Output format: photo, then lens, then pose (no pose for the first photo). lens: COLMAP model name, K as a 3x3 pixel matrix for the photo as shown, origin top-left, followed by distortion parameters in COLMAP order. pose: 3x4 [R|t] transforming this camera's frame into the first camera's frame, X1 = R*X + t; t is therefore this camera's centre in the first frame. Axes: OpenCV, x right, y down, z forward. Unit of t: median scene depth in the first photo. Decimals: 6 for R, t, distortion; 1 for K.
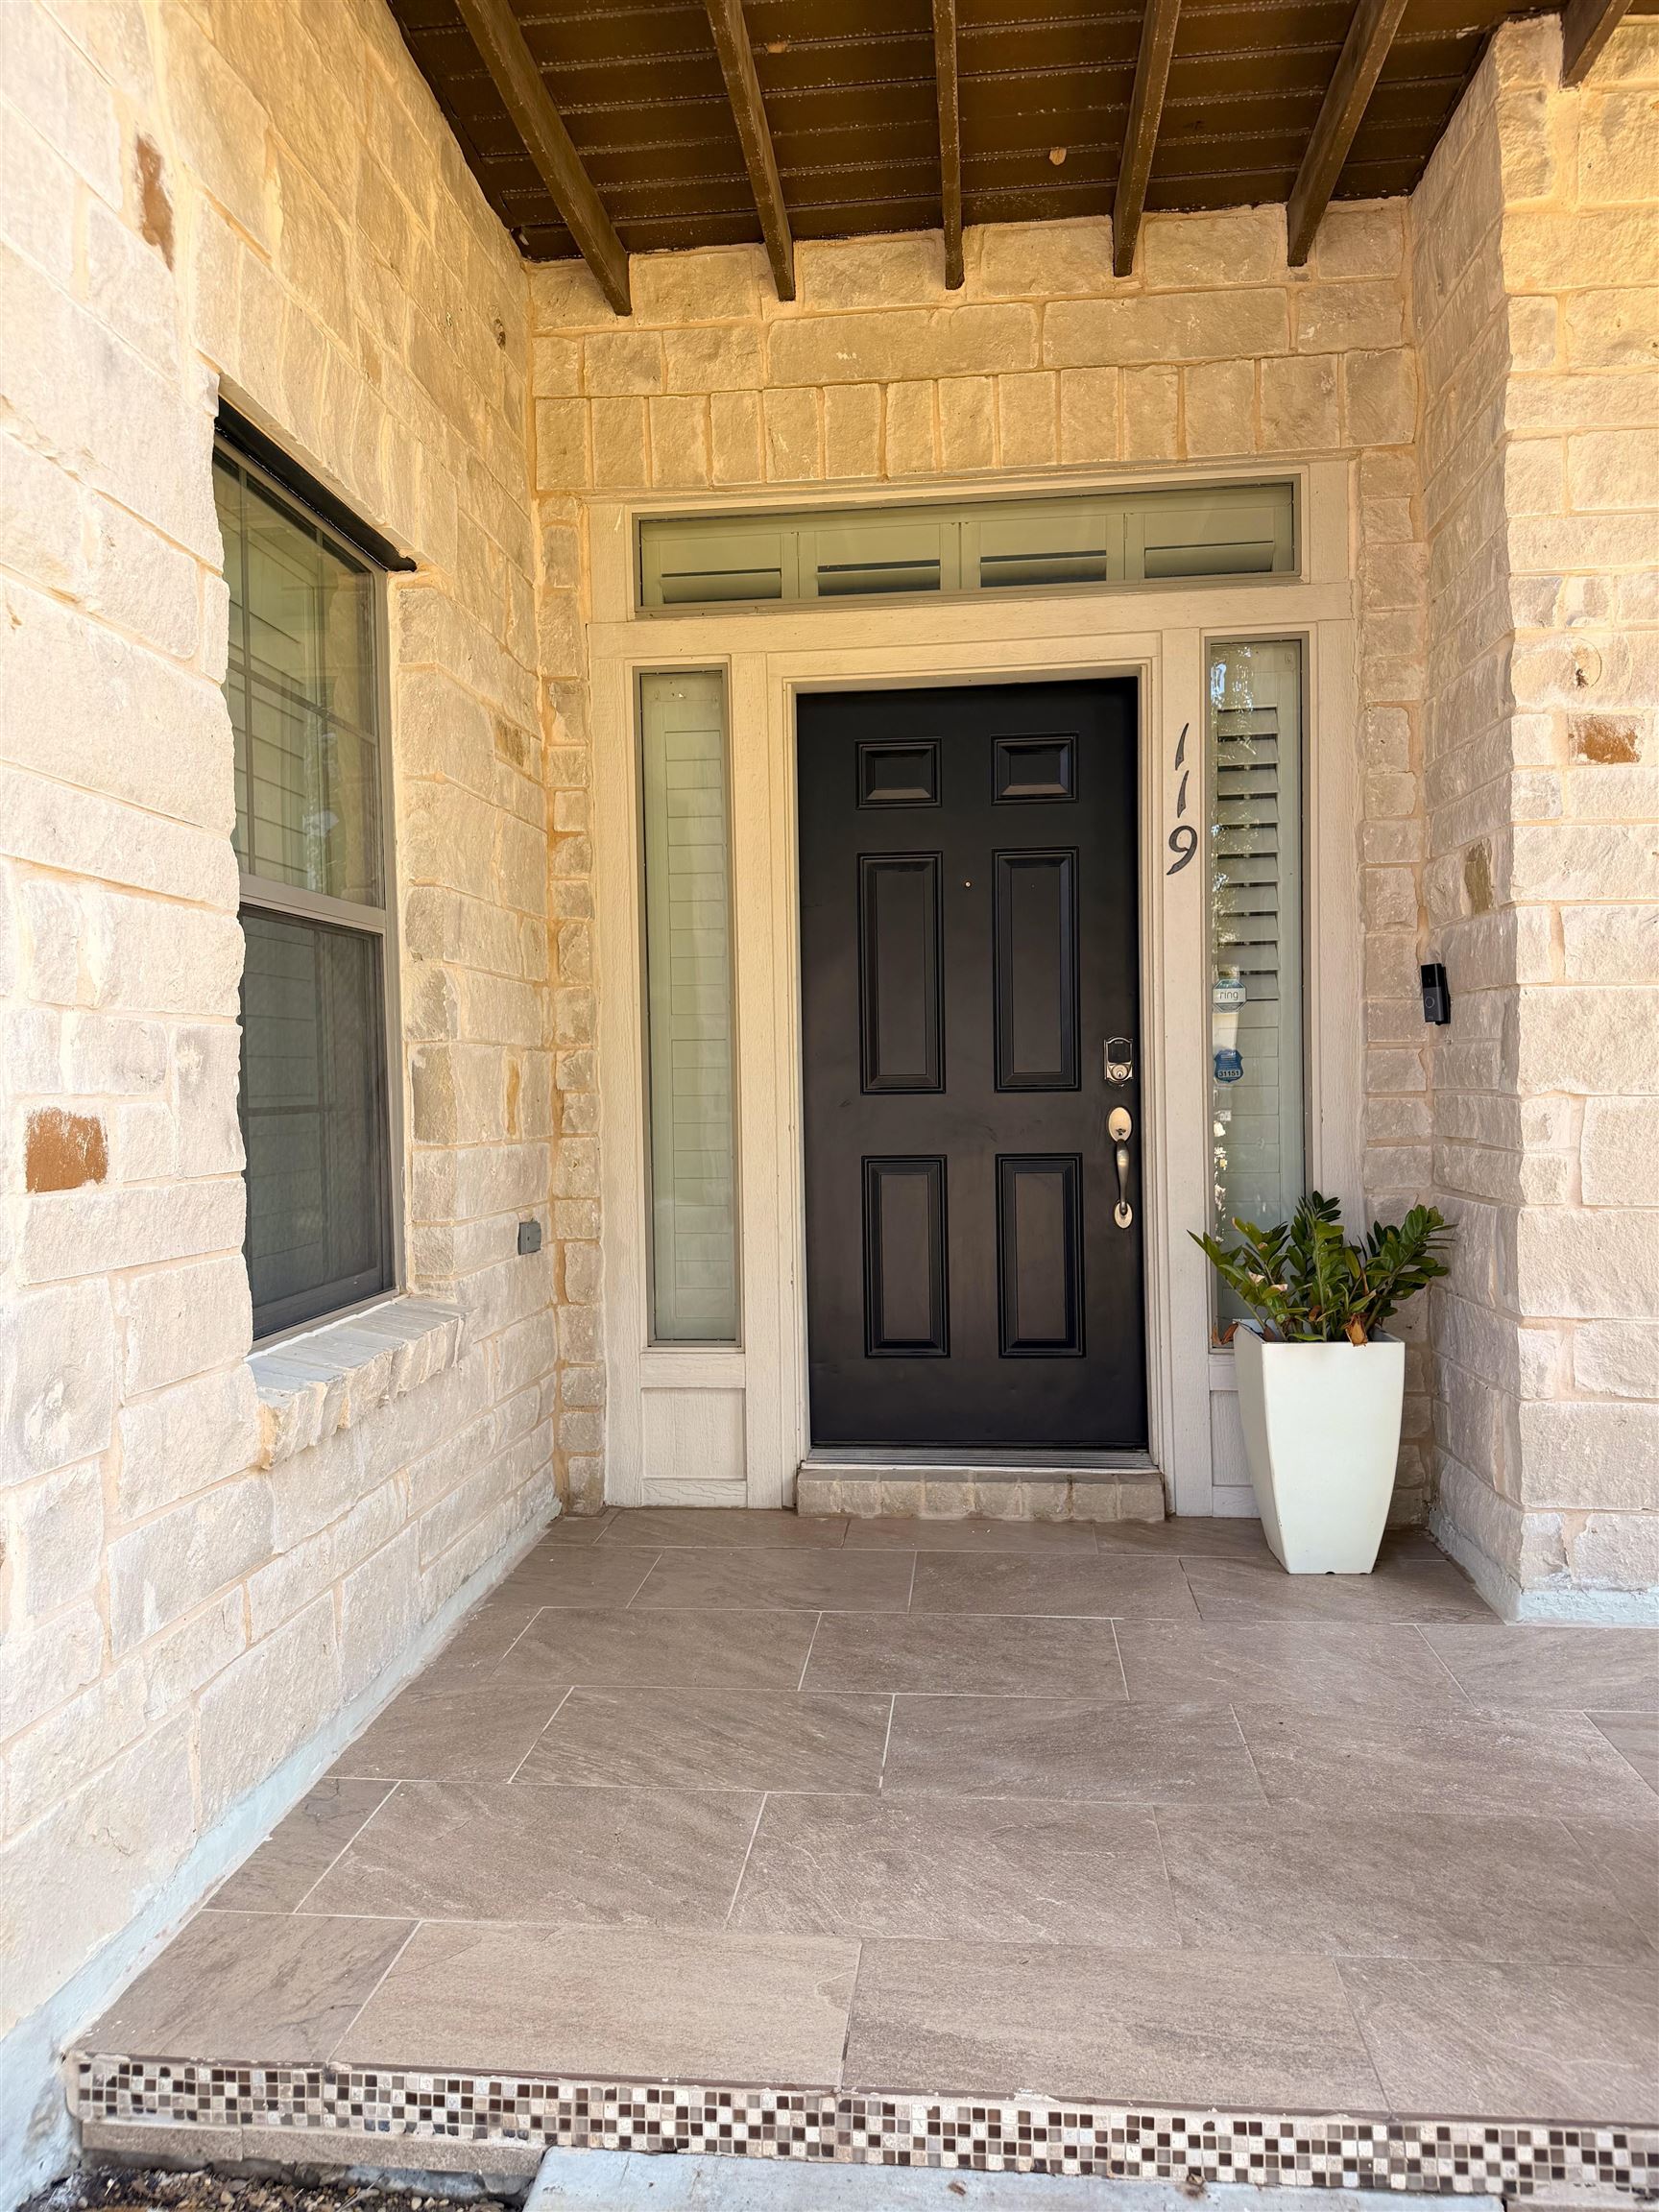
lens RADIAL K [[1500.8, 0, 829.5], [0, 1500.8, 1106.0], [0, 0, 1]] dist [0.073002, -0.074492]
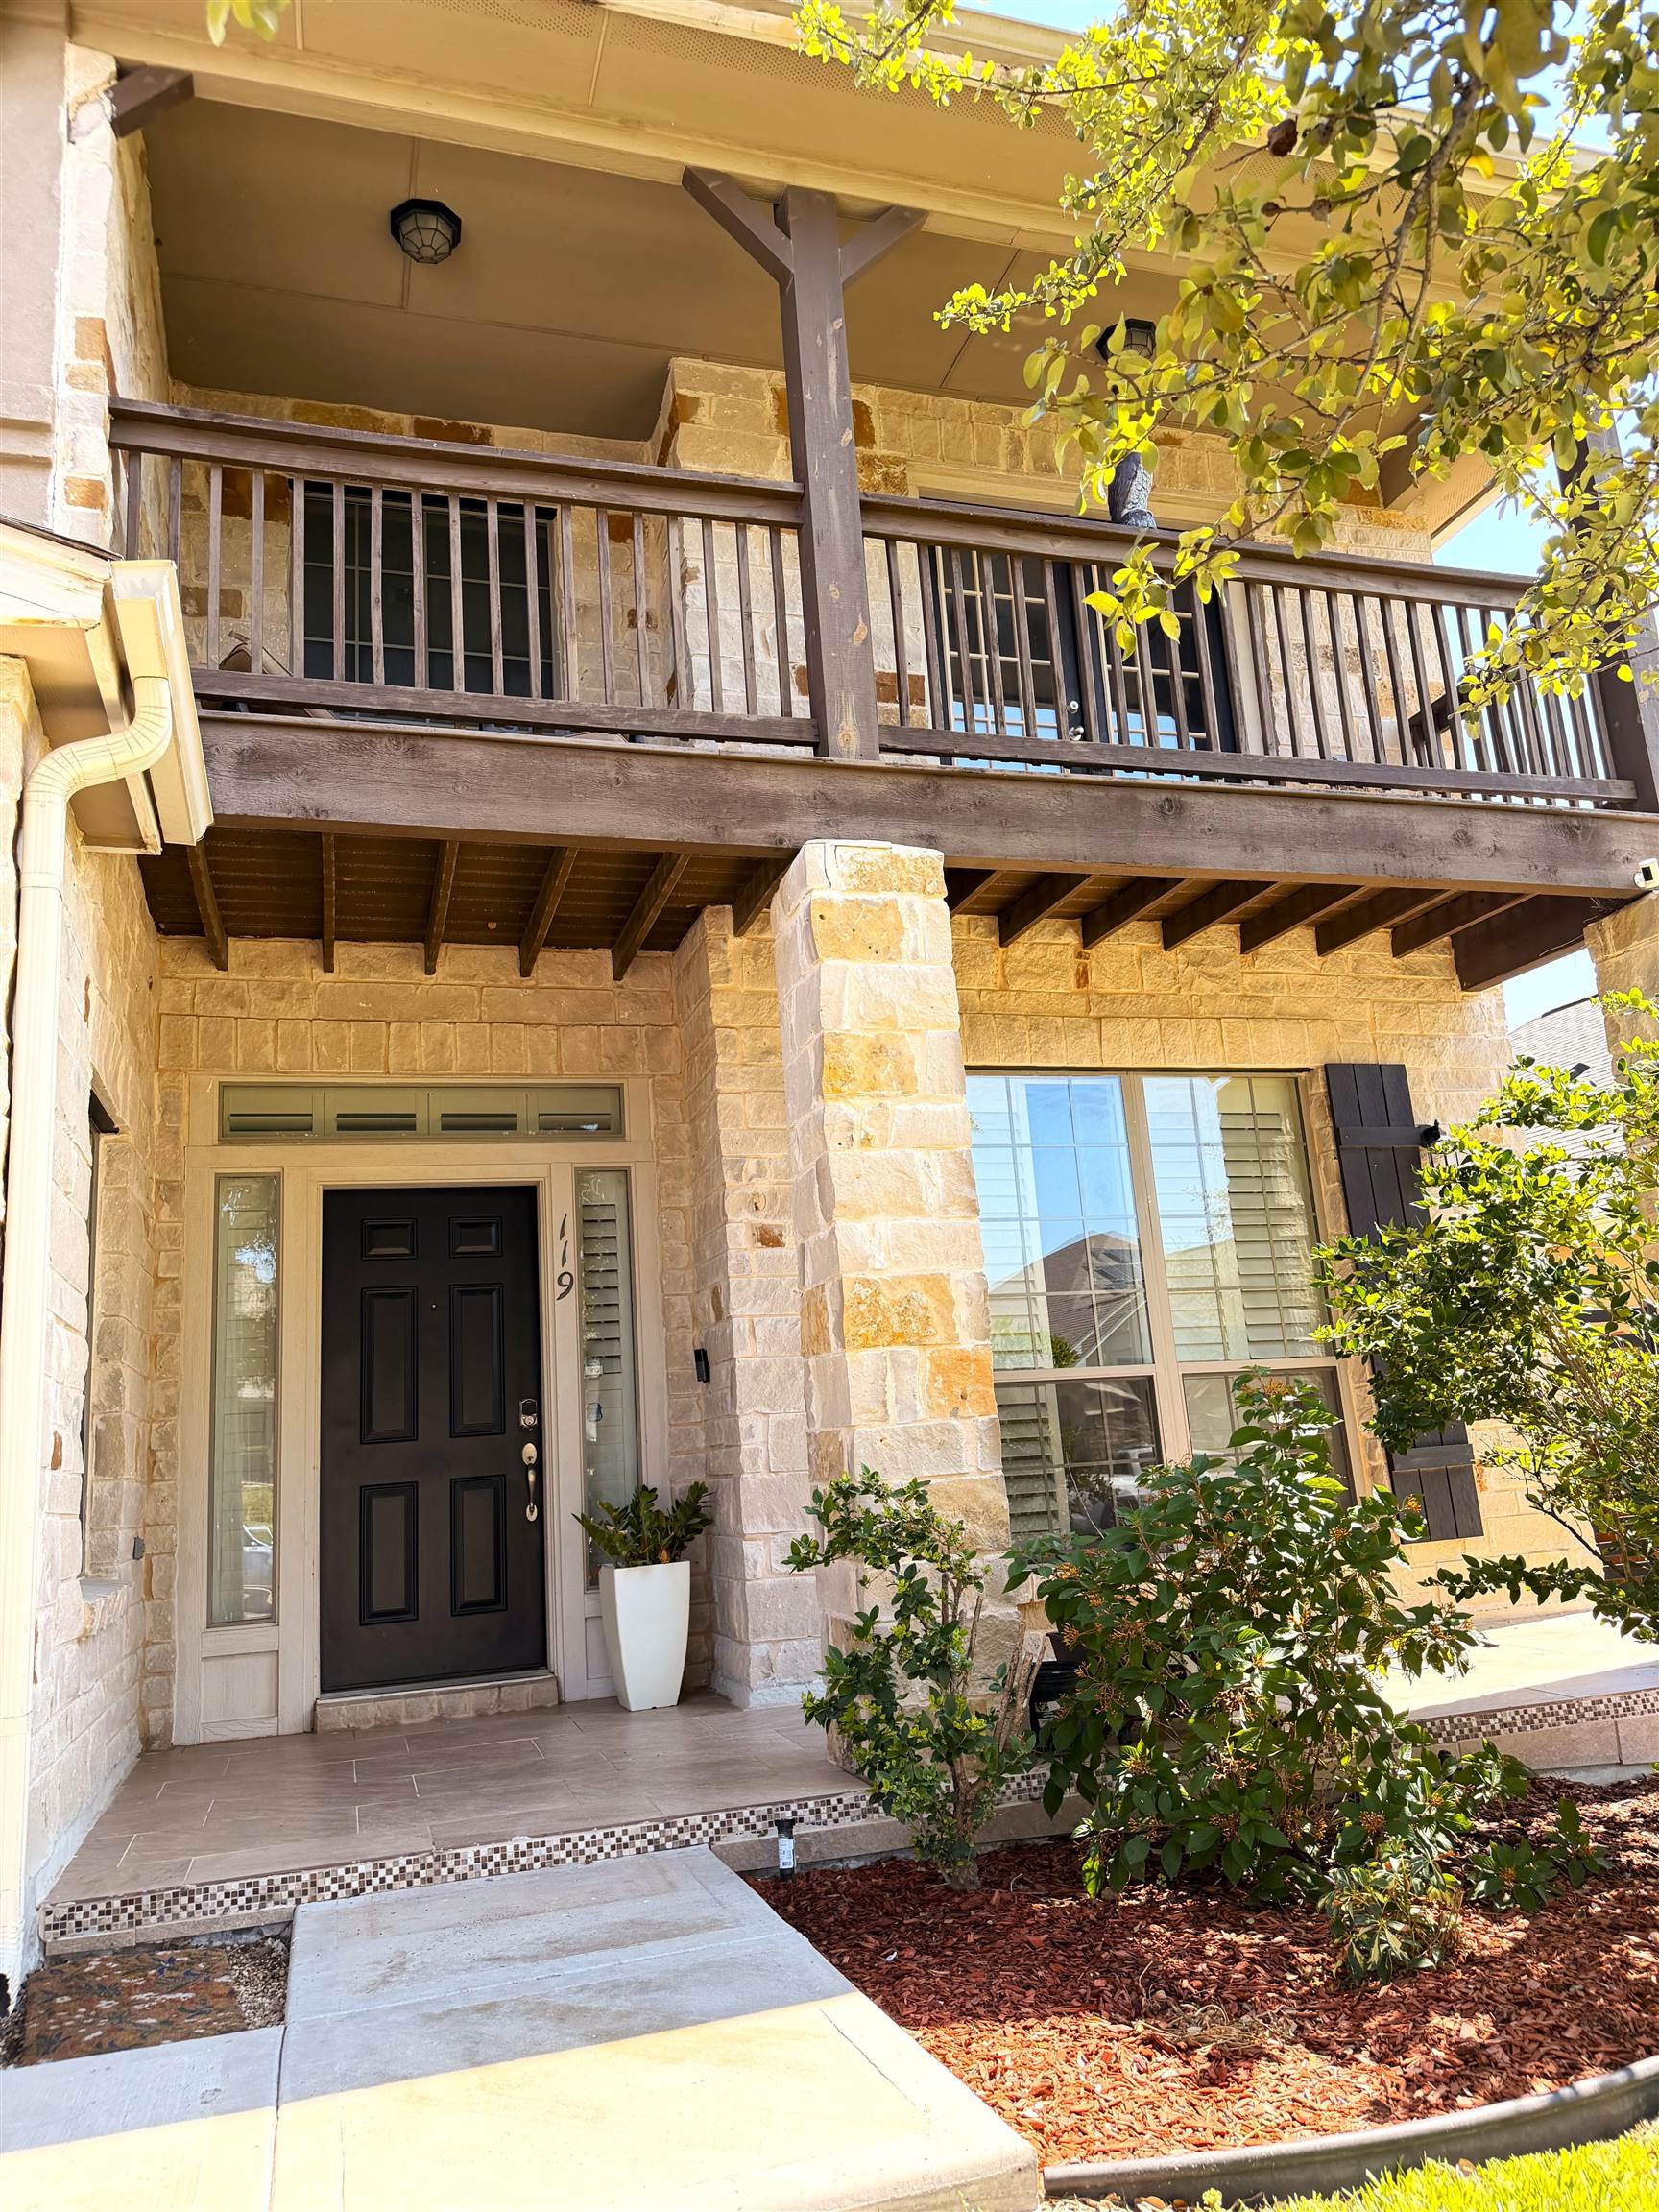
lens RADIAL K [[1613.1, 0, 828.2], [0, 1613.1, 1101.3], [0, 0, 1]] dist [0.190742, -0.347153]
pose [[0.919476, 0.040943, 0.391008, -0.276399], [0.059887, 0.968369, -0.242228, 0.115390], [-0.388557, 0.246139, 0.887941, -1.007939]]
